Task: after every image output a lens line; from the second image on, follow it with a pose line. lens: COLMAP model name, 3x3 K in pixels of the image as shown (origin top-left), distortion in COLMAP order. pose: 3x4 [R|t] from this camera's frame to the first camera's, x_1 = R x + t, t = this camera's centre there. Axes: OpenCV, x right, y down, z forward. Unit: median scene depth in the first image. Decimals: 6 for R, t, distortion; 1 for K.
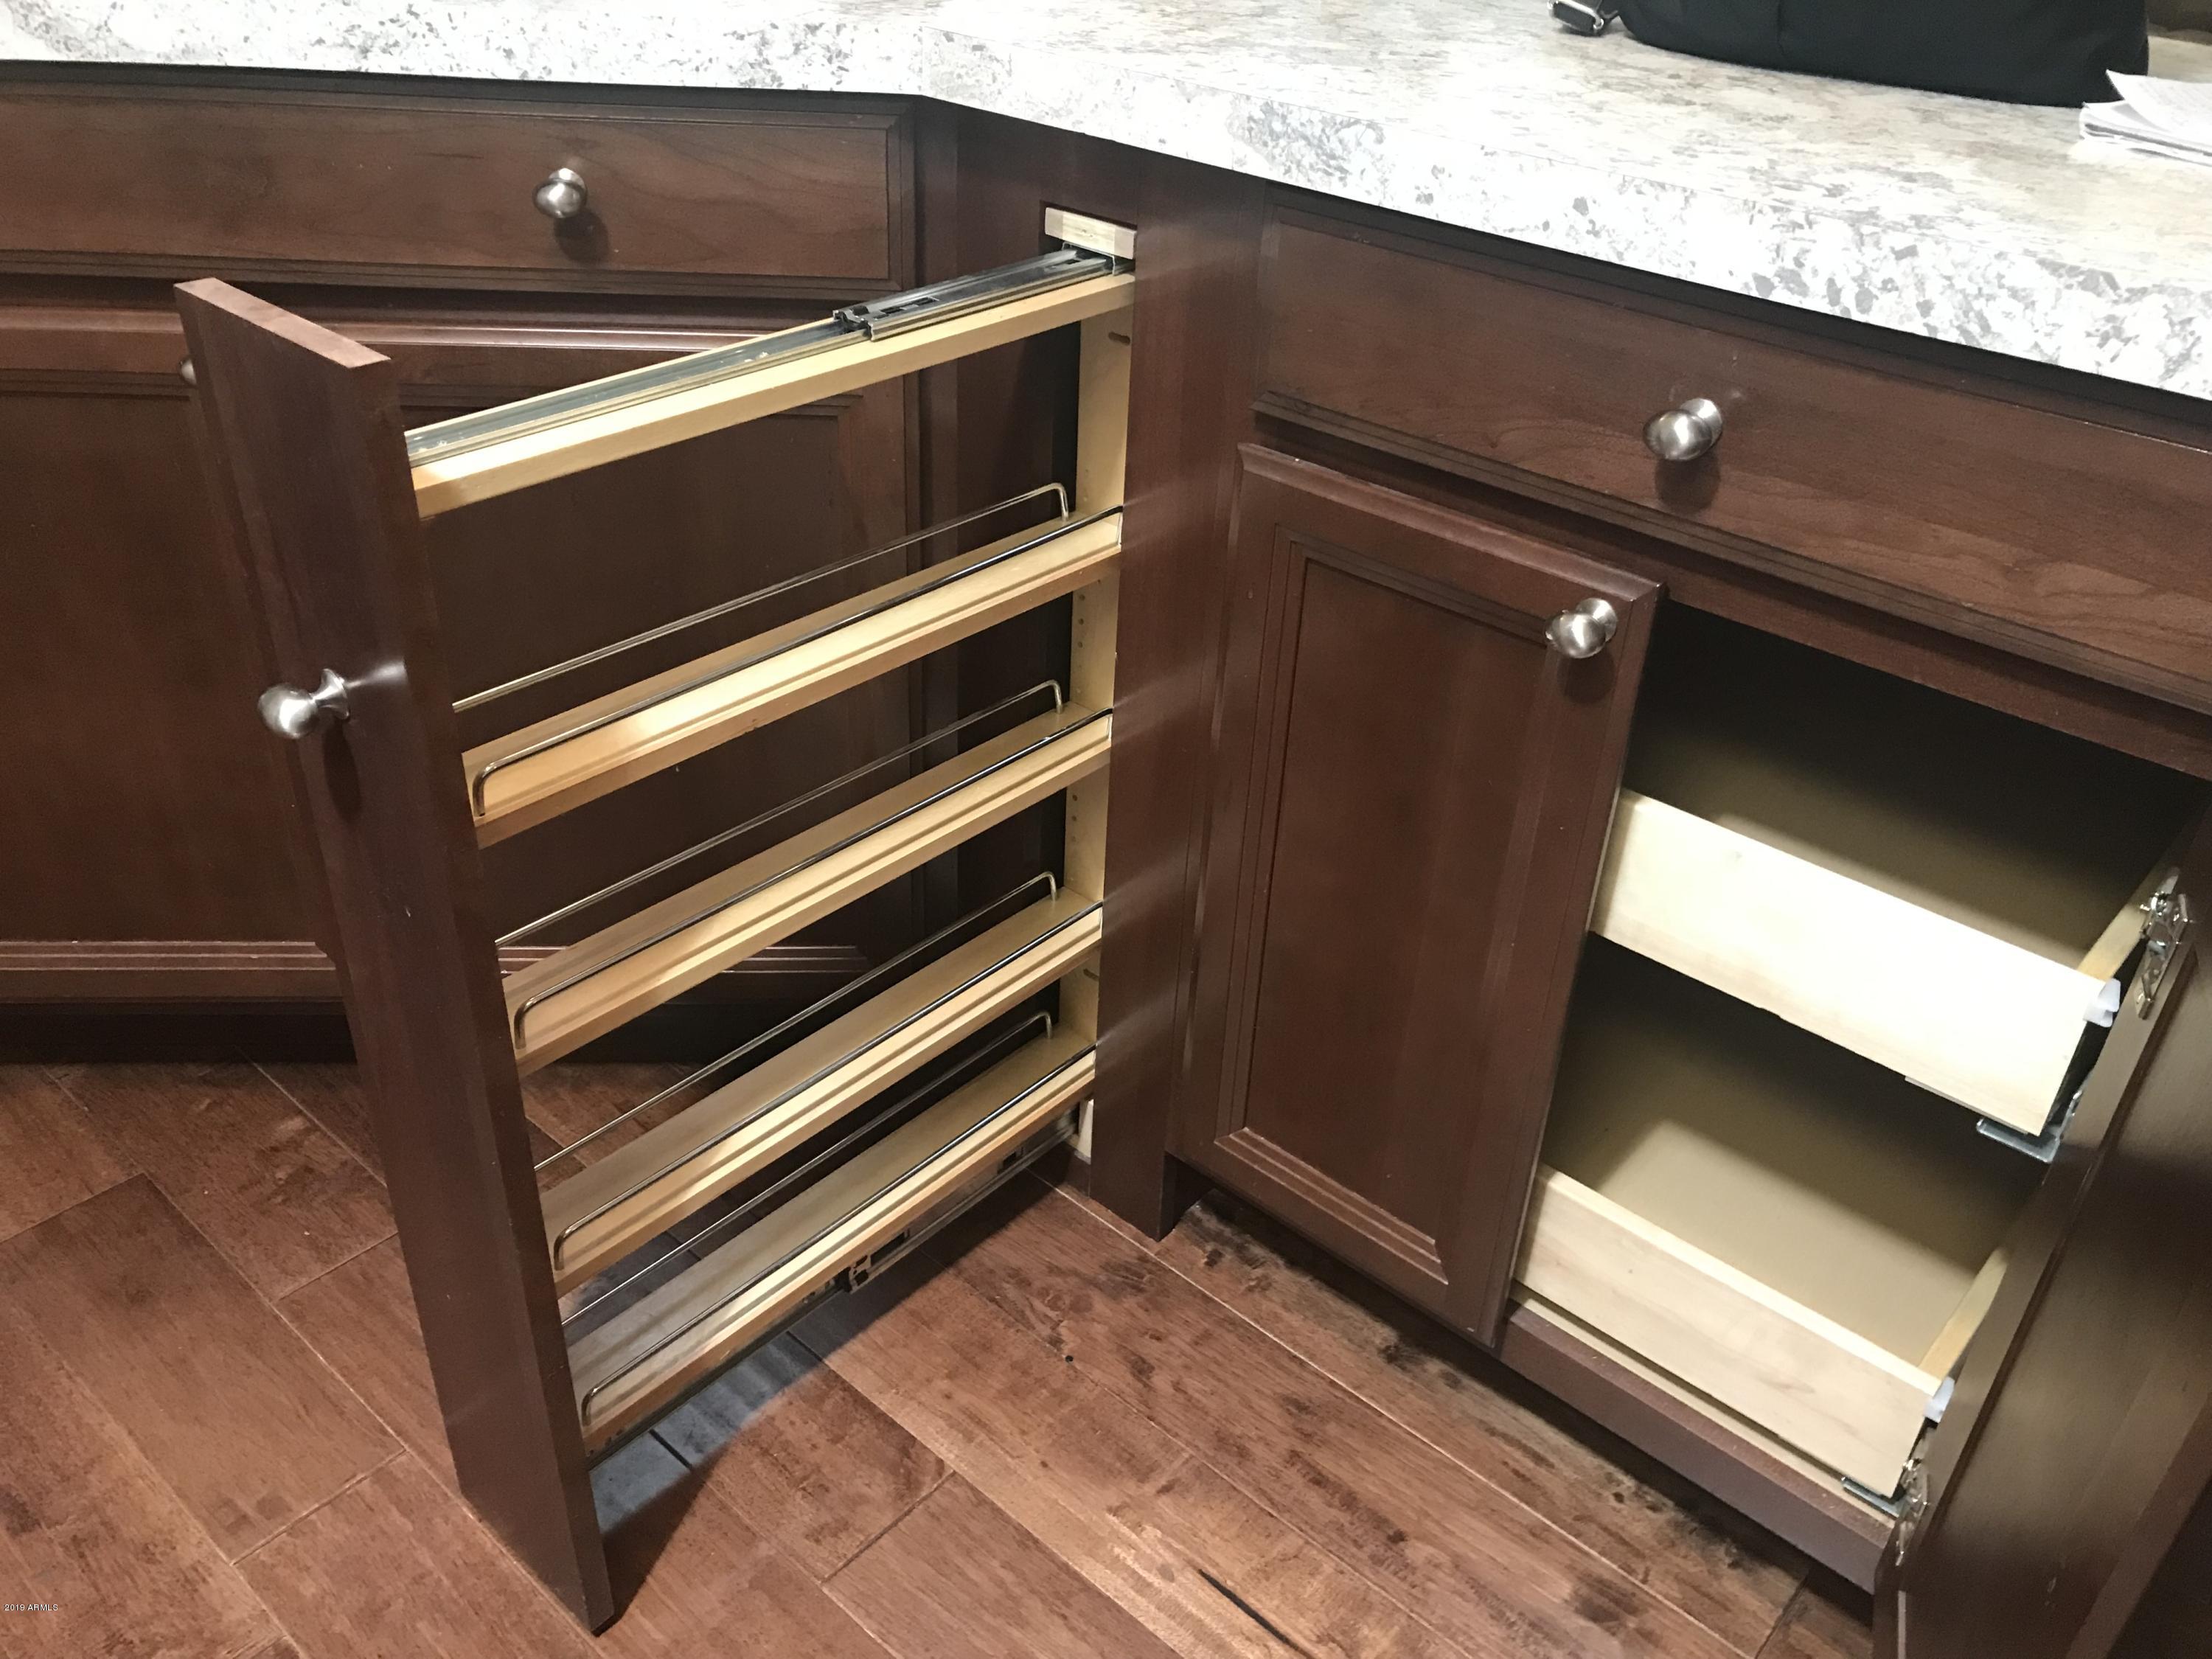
lens RADIAL K [[1787.5, 0, 1106.0], [0, 1787.5, 829.5], [0, 0, 1]] dist [0.005999, -0.000470]
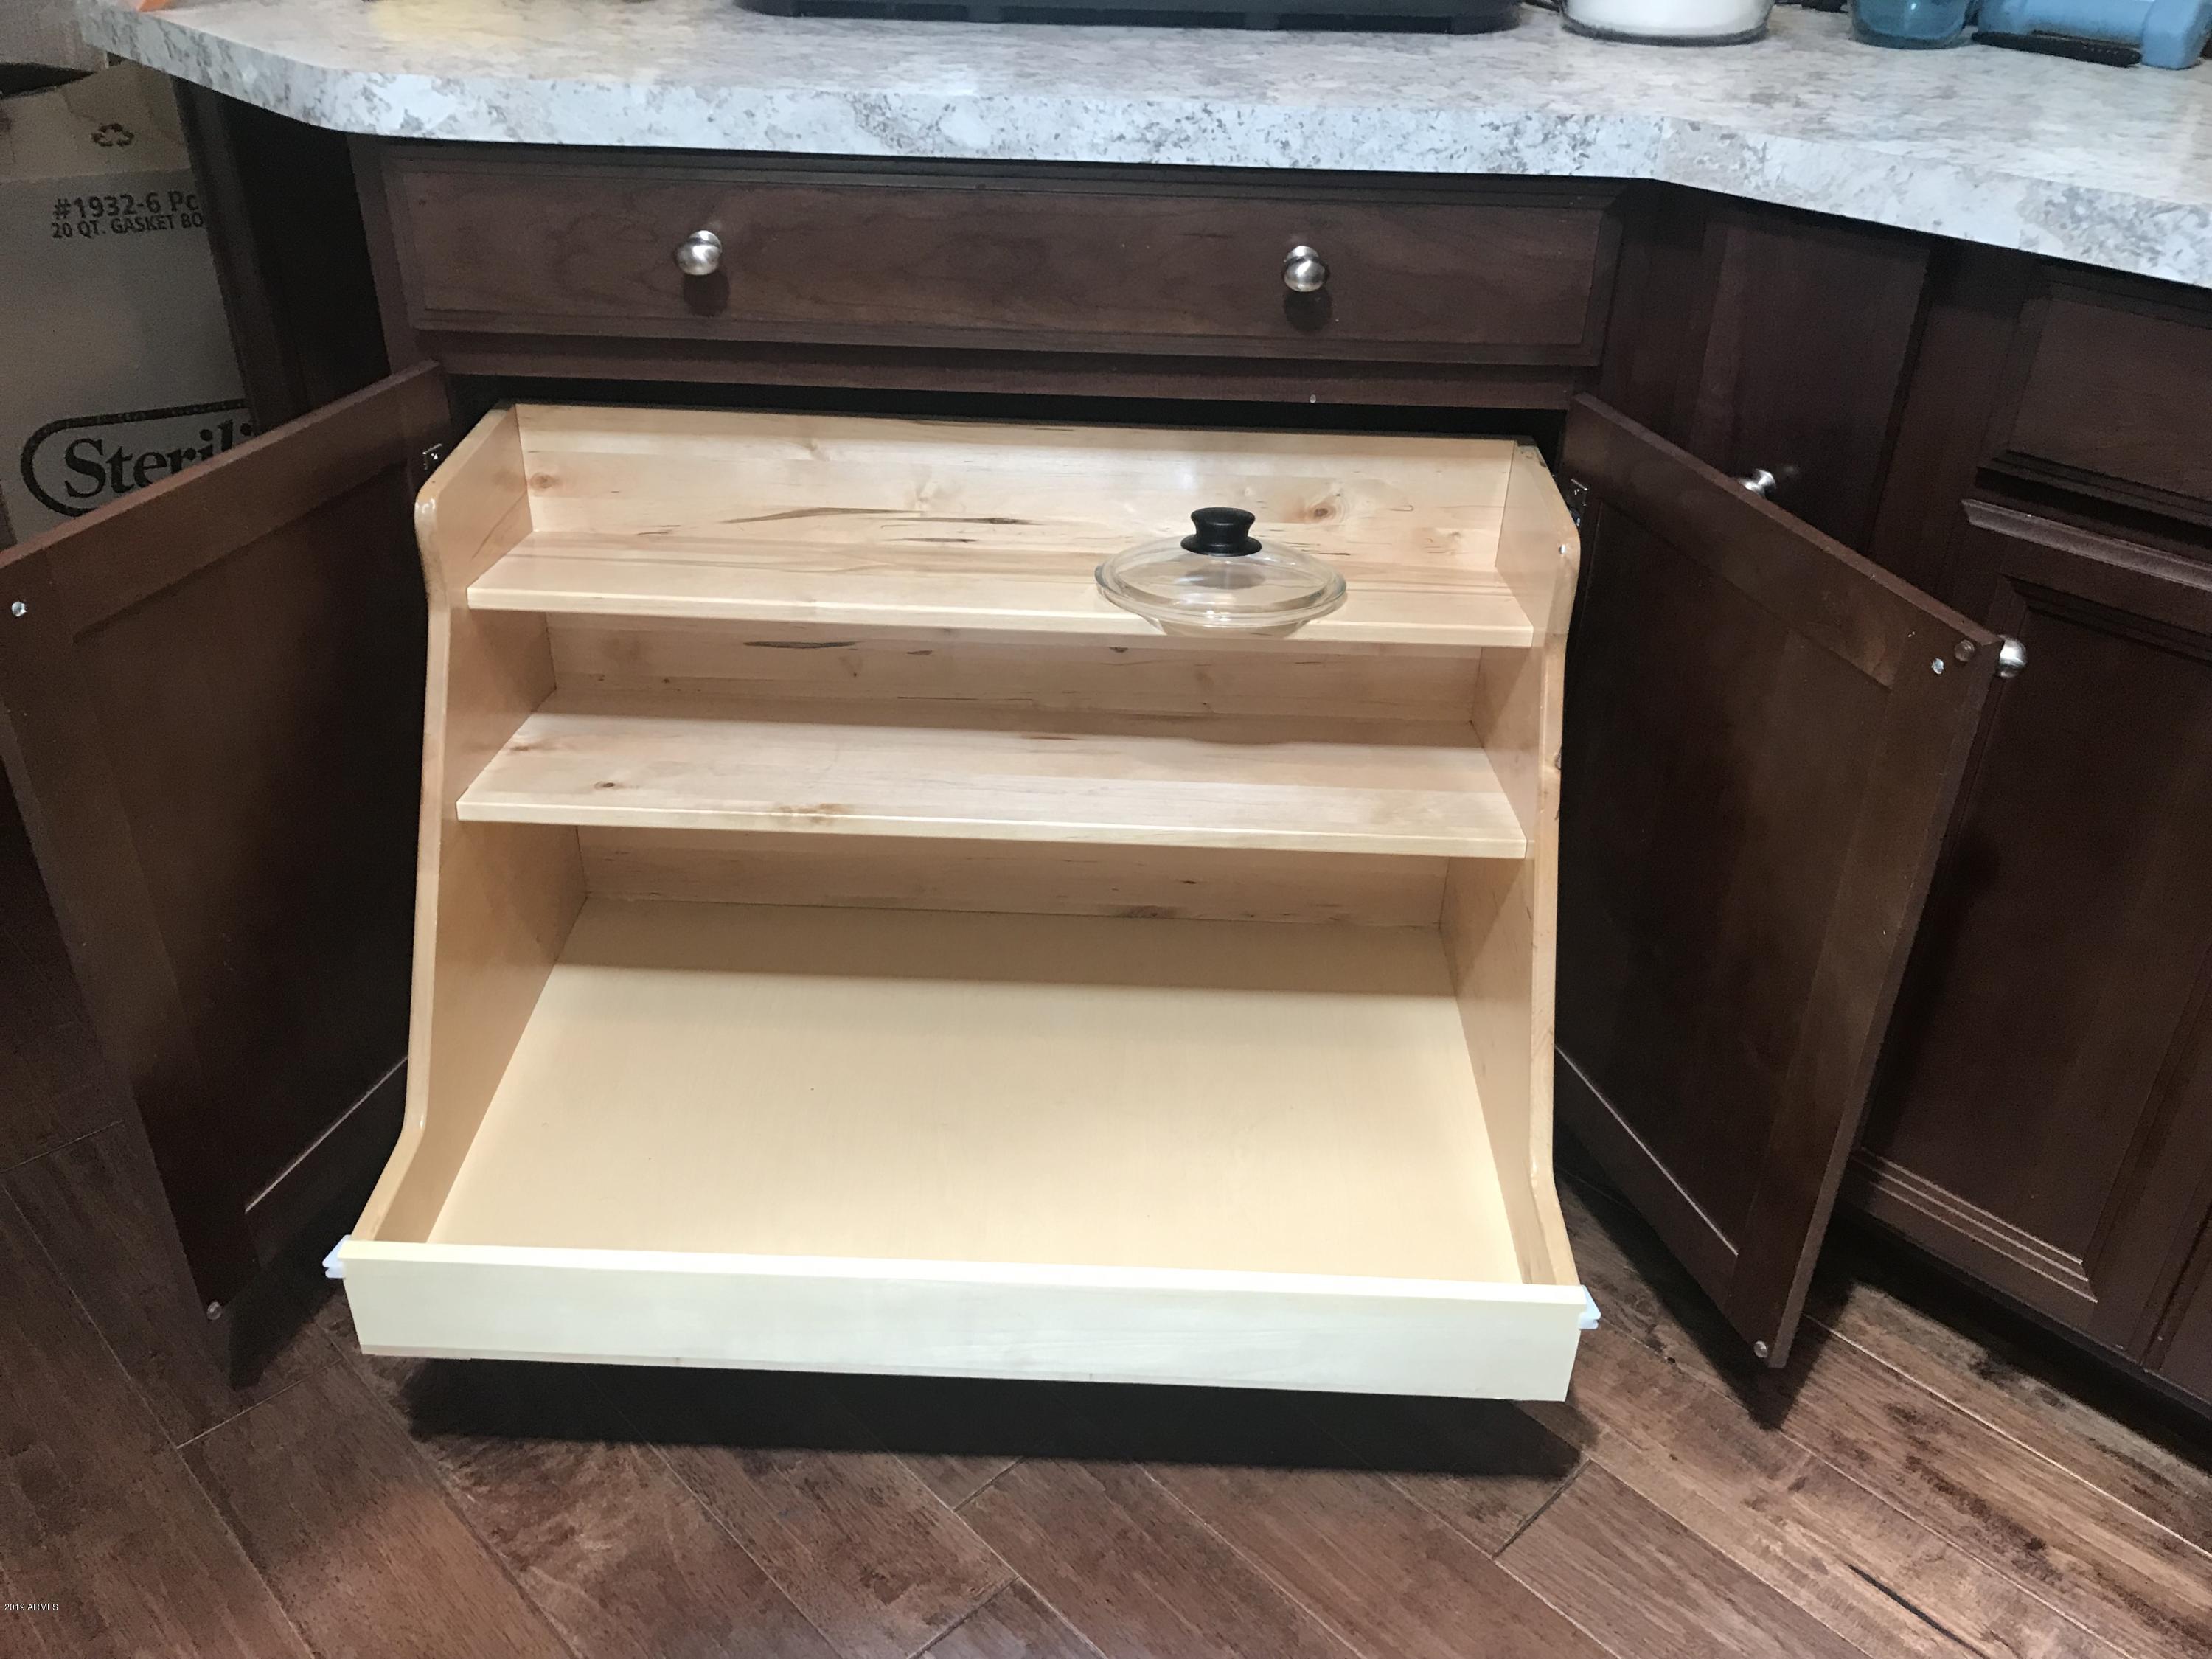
lens RADIAL K [[1777.2, 0, 1106.0], [0, 1777.2, 829.5], [0, 0, 1]] dist [0.011498, 0.003829]
pose [[0.997078, 0.020049, -0.073711, -0.325753], [-0.021227, 0.999659, -0.015235, 0.007061], [0.073380, 0.016755, 0.997163, -0.089134]]
